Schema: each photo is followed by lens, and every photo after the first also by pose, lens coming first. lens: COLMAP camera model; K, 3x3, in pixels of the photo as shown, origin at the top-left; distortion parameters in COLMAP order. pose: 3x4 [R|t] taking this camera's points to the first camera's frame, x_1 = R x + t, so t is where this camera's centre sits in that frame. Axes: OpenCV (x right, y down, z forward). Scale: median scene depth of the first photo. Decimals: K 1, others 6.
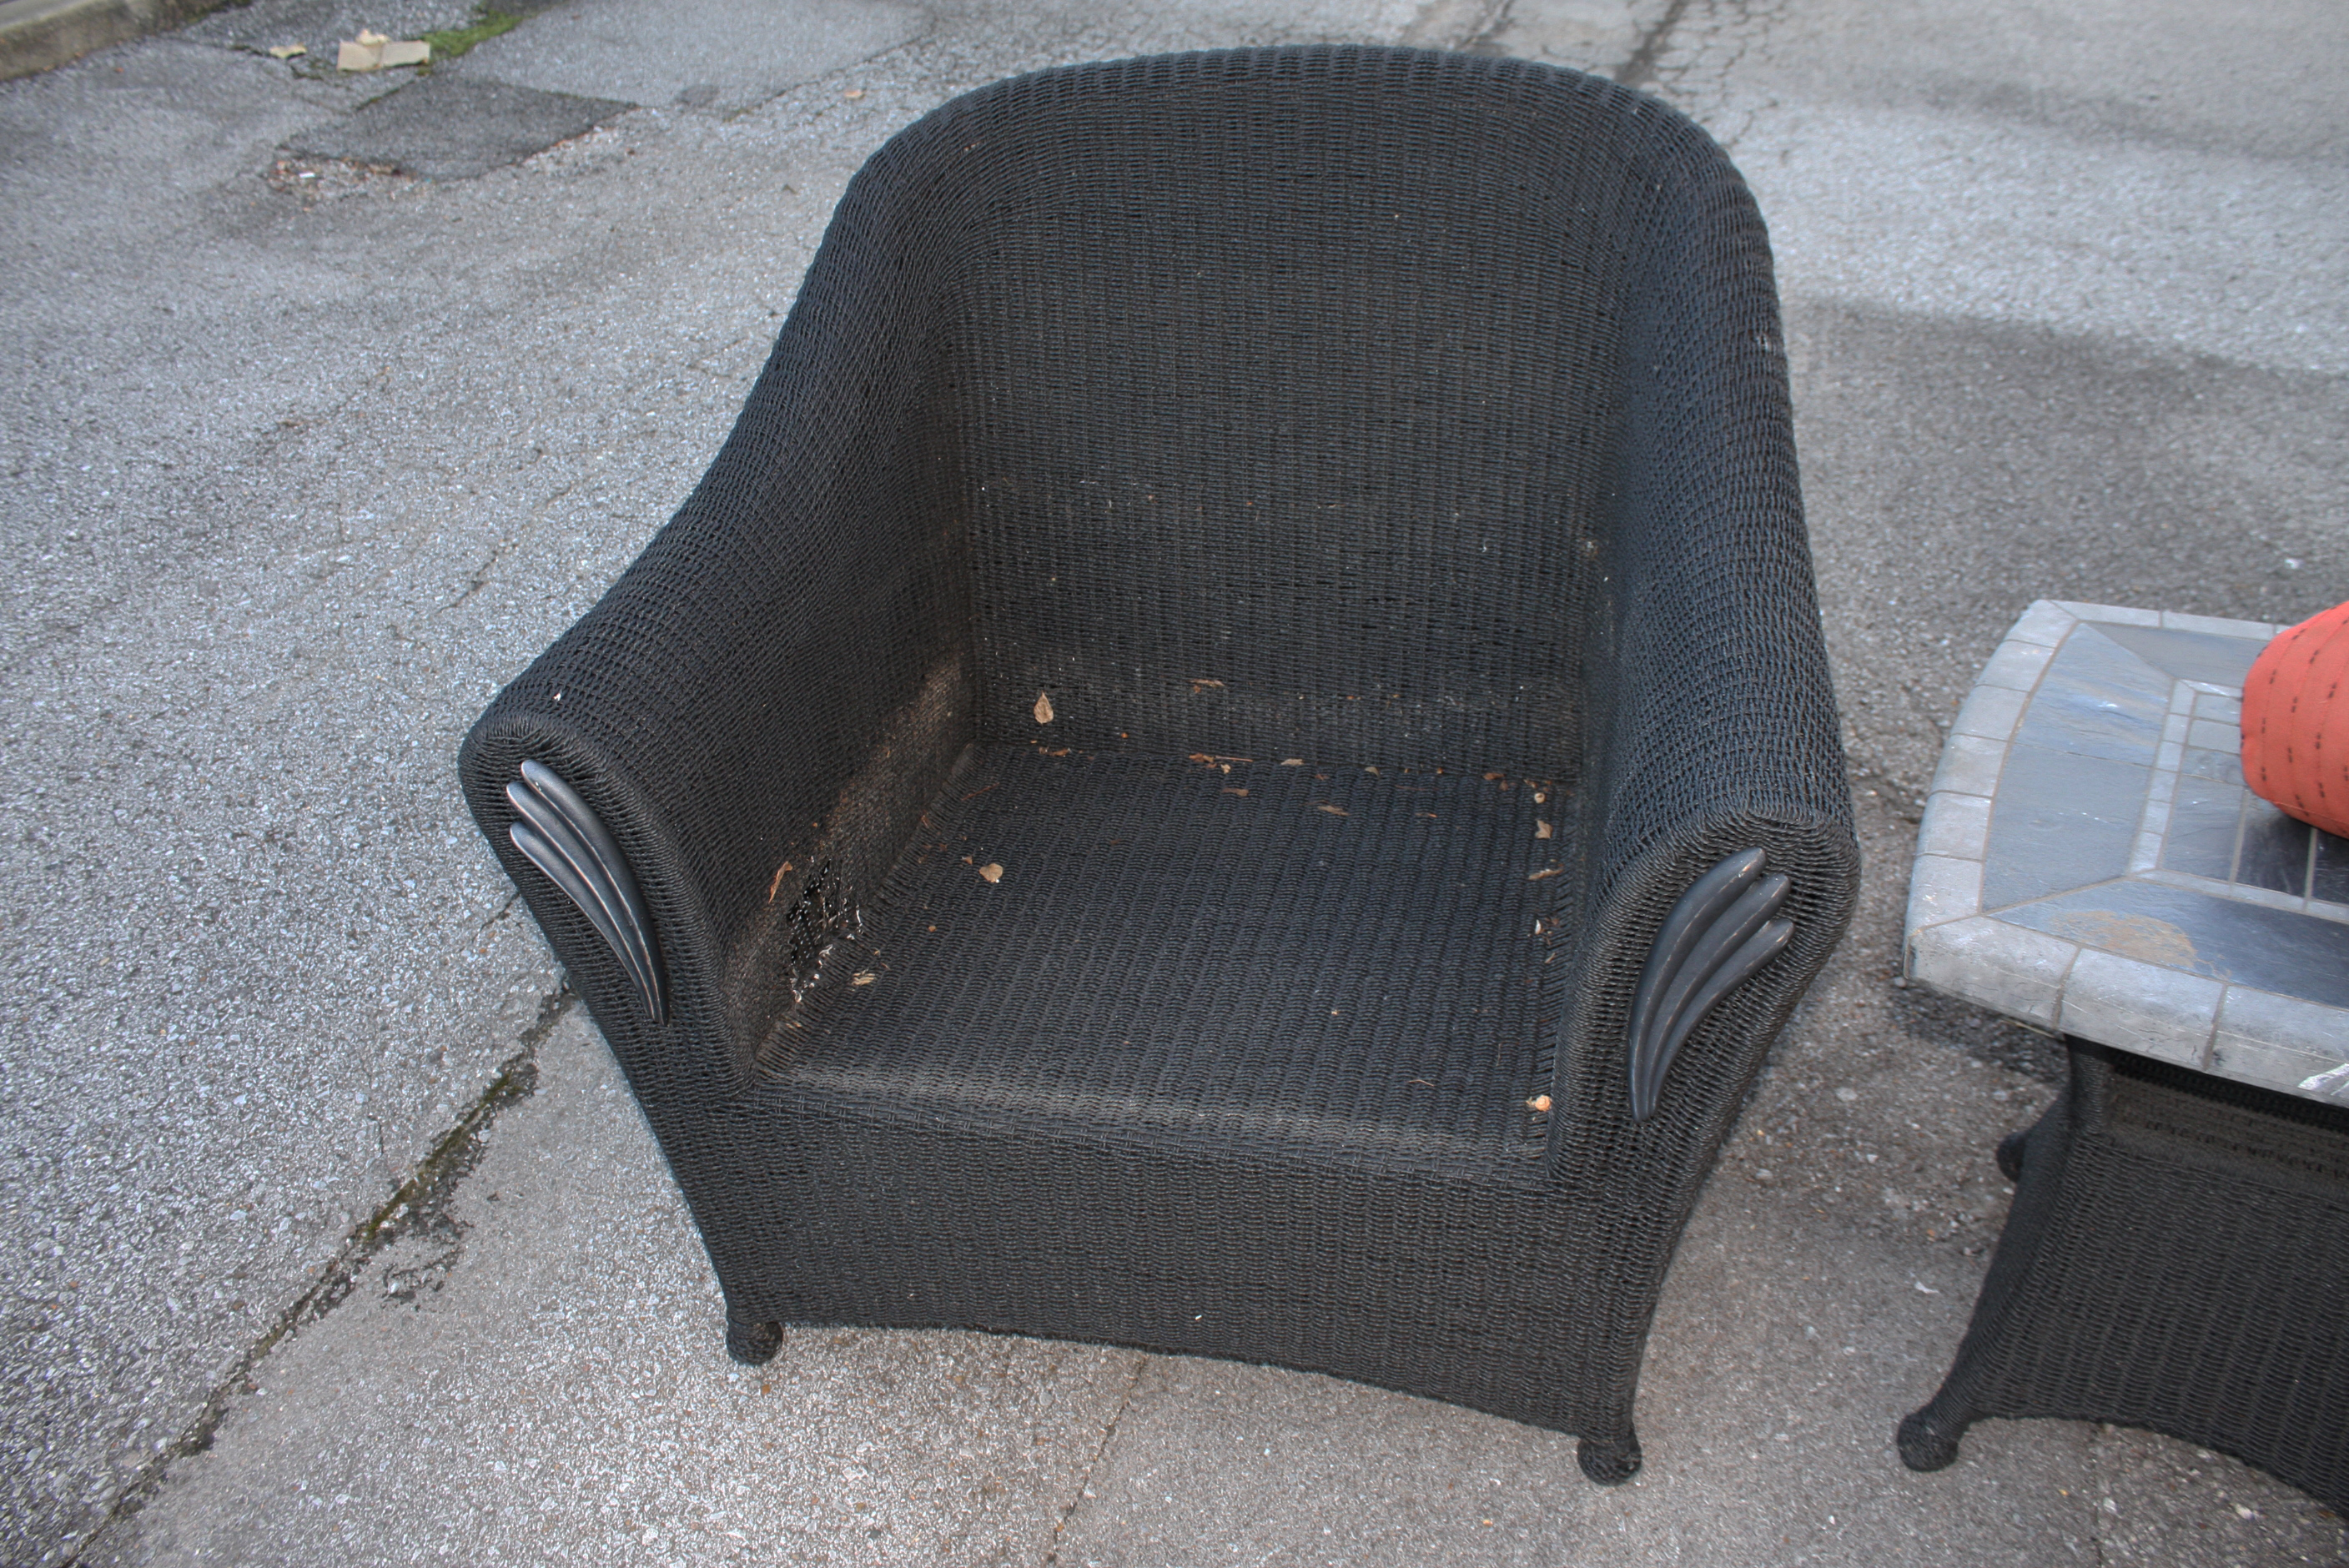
lens RADIAL K [[1965.8, 0, 1145.9], [0, 1965.8, 779.6], [0, 0, 1]] dist [-0.145149, 0.107791]
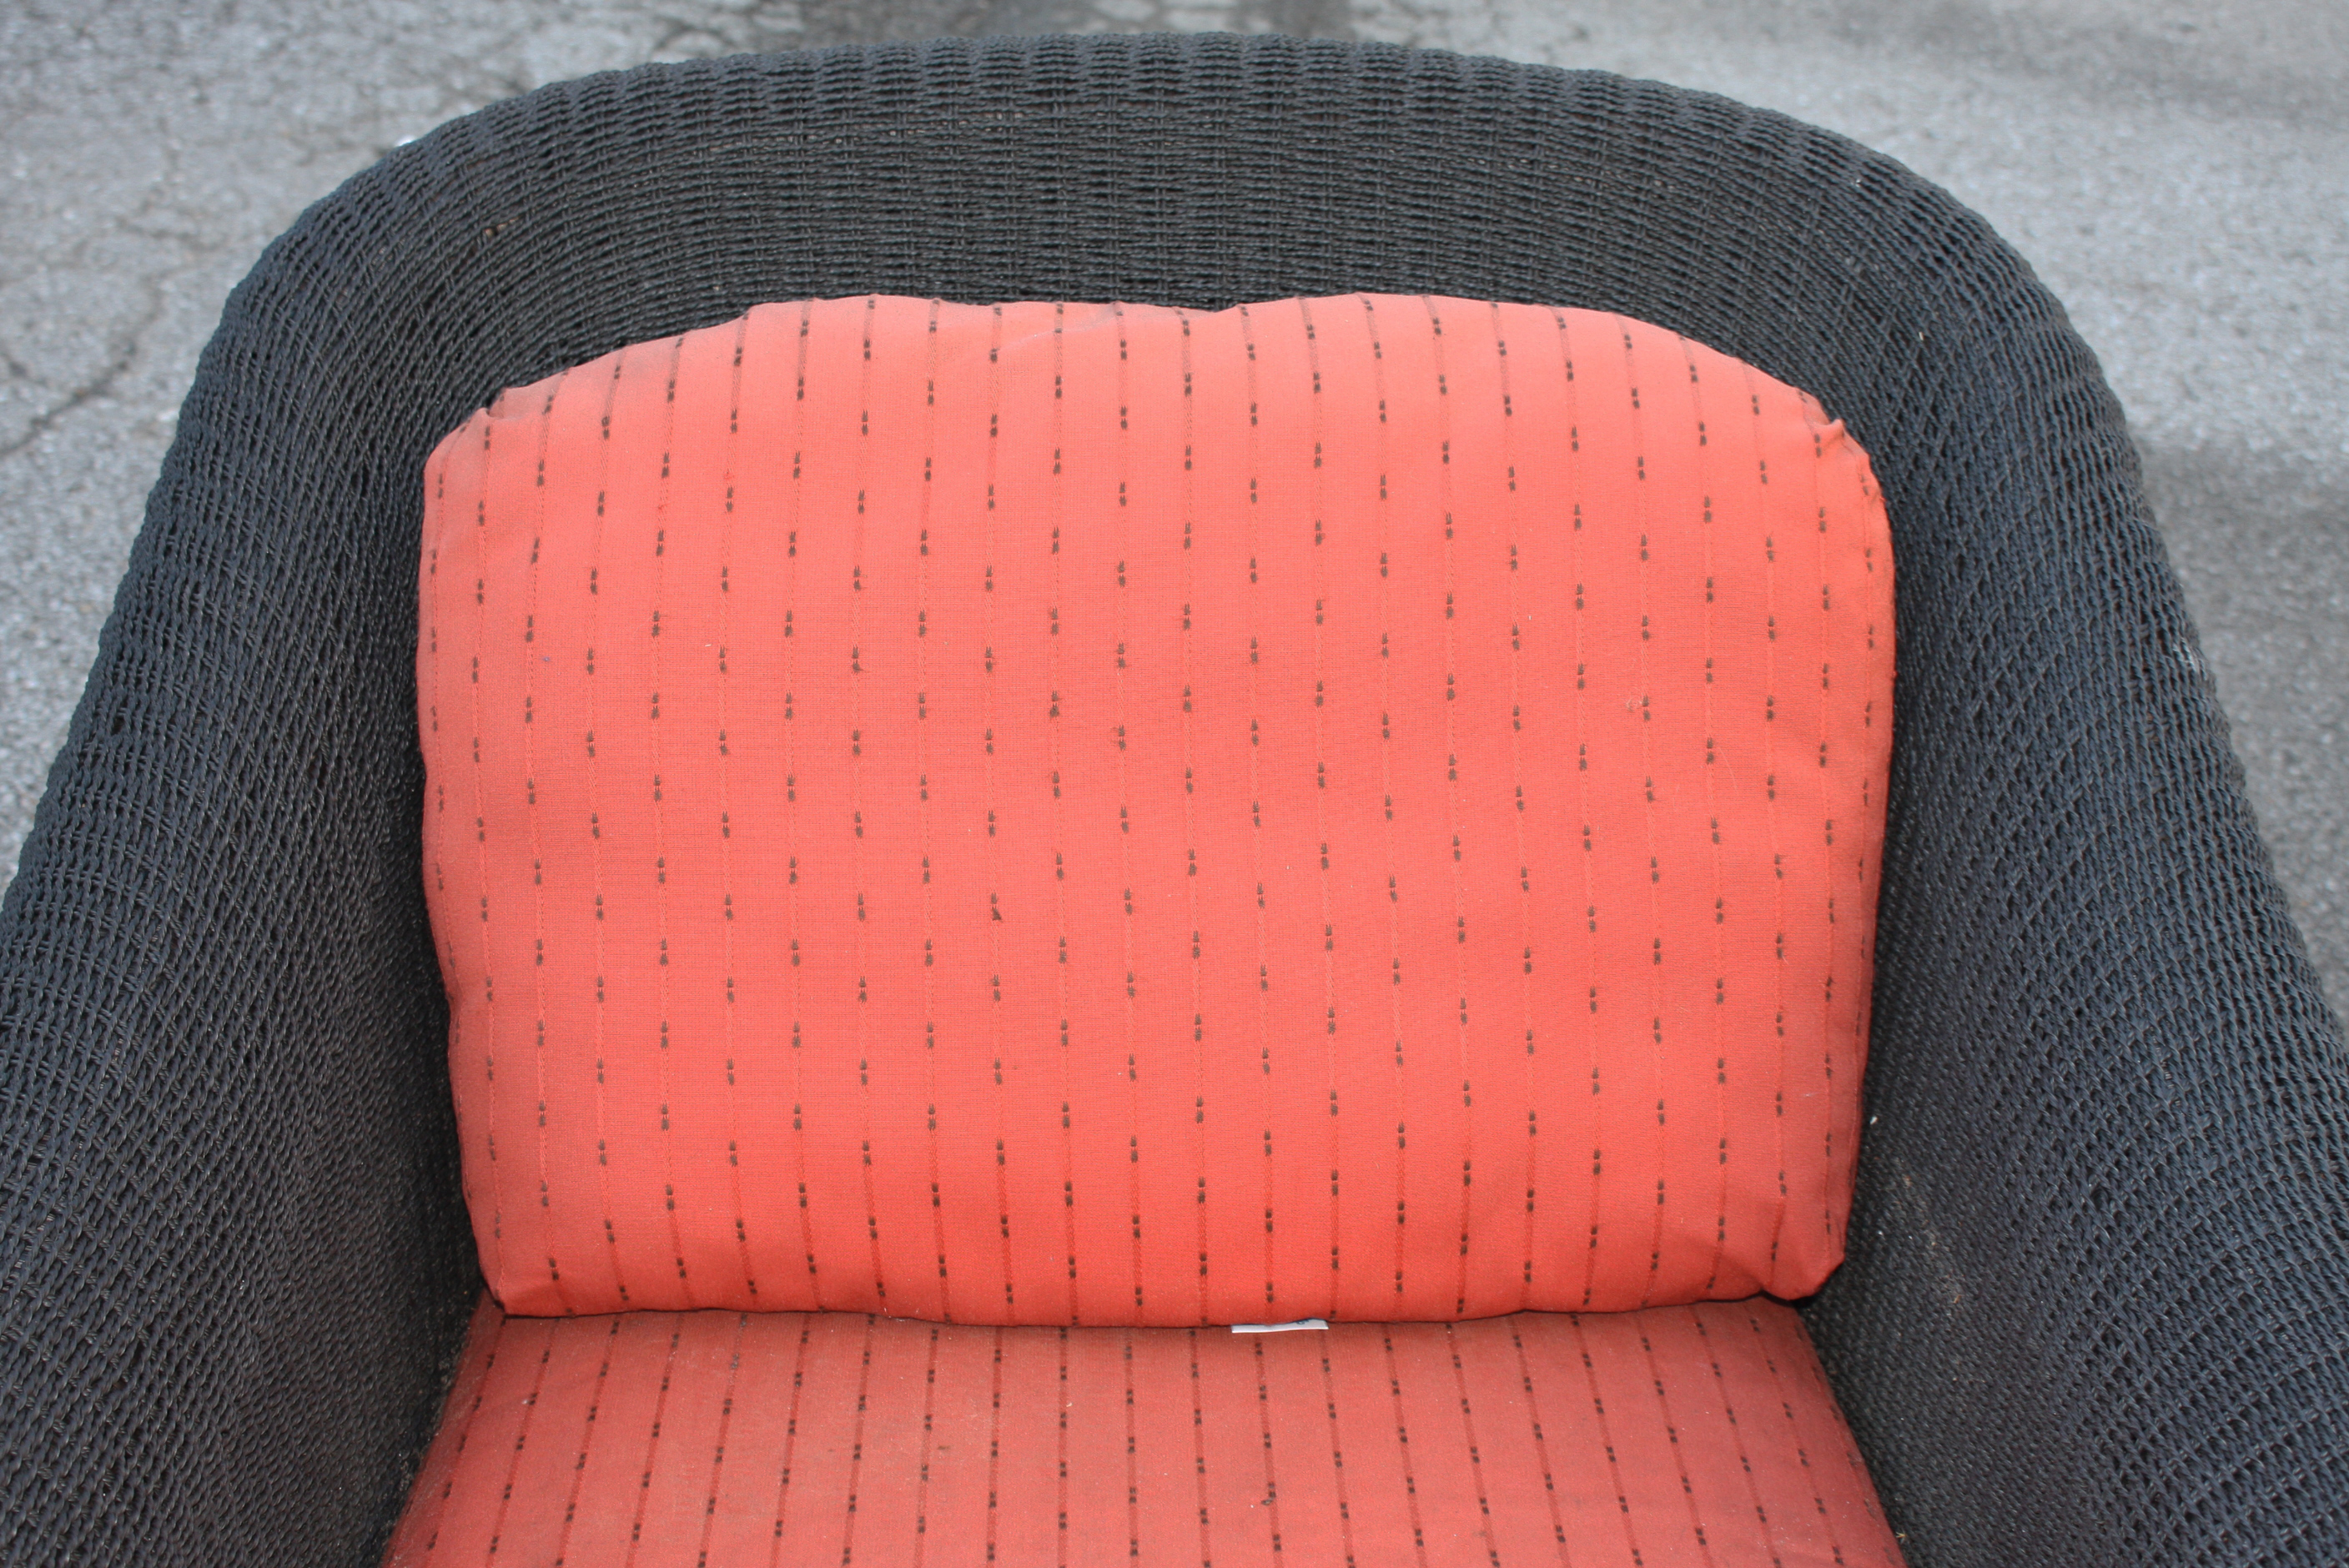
lens RADIAL K [[3307.3, 0, 1125.4], [0, 3307.3, 779.3], [0, 0, 1]] dist [-0.025448, 0.000000]
pose [[0.971826, -0.028070, 0.234022, -0.141152], [0.050162, 0.994769, -0.088991, -0.118955], [-0.230300, 0.098223, 0.968150, 0.204867]]
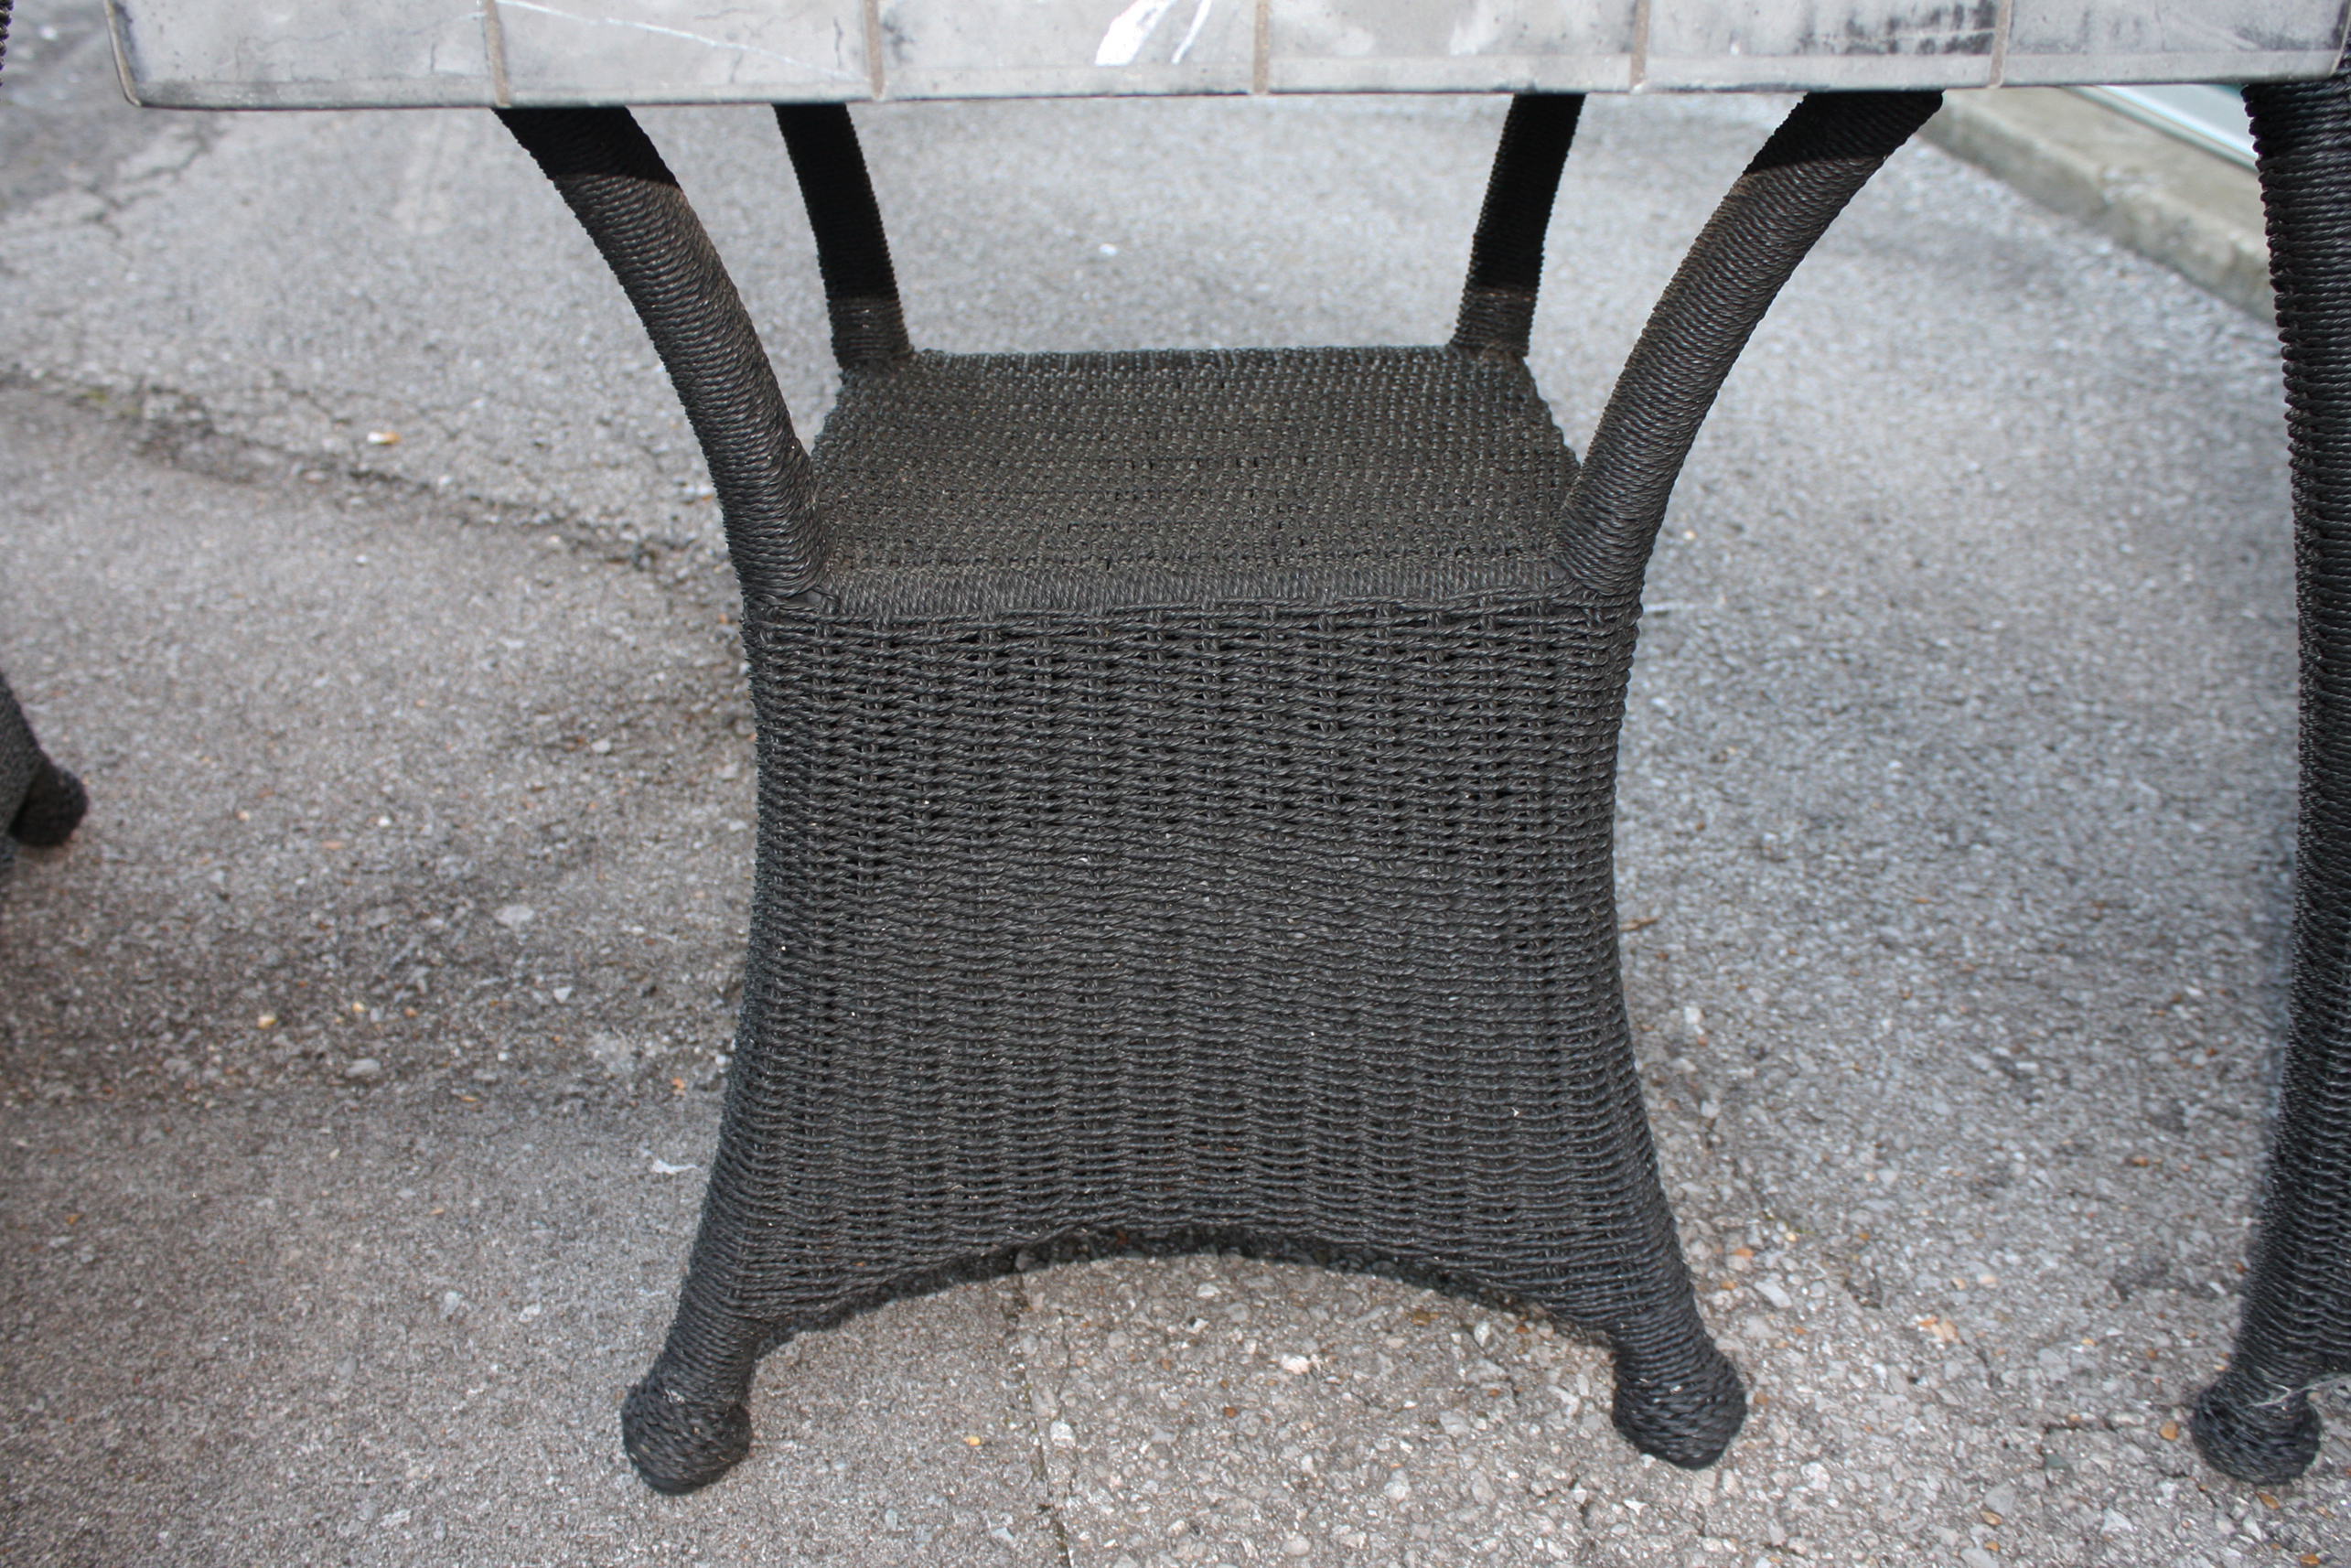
lens RADIAL K [[2229.5, 0, 1186.4], [0, 2229.5, 802.9], [0, 0, 1]] dist [-0.105976, 0.000000]
pose [[0.845124, -0.180793, 0.503070, 0.233017], [0.220540, 0.975172, -0.020036, 0.203757], [-0.486957, 0.127880, 0.864013, 0.388408]]
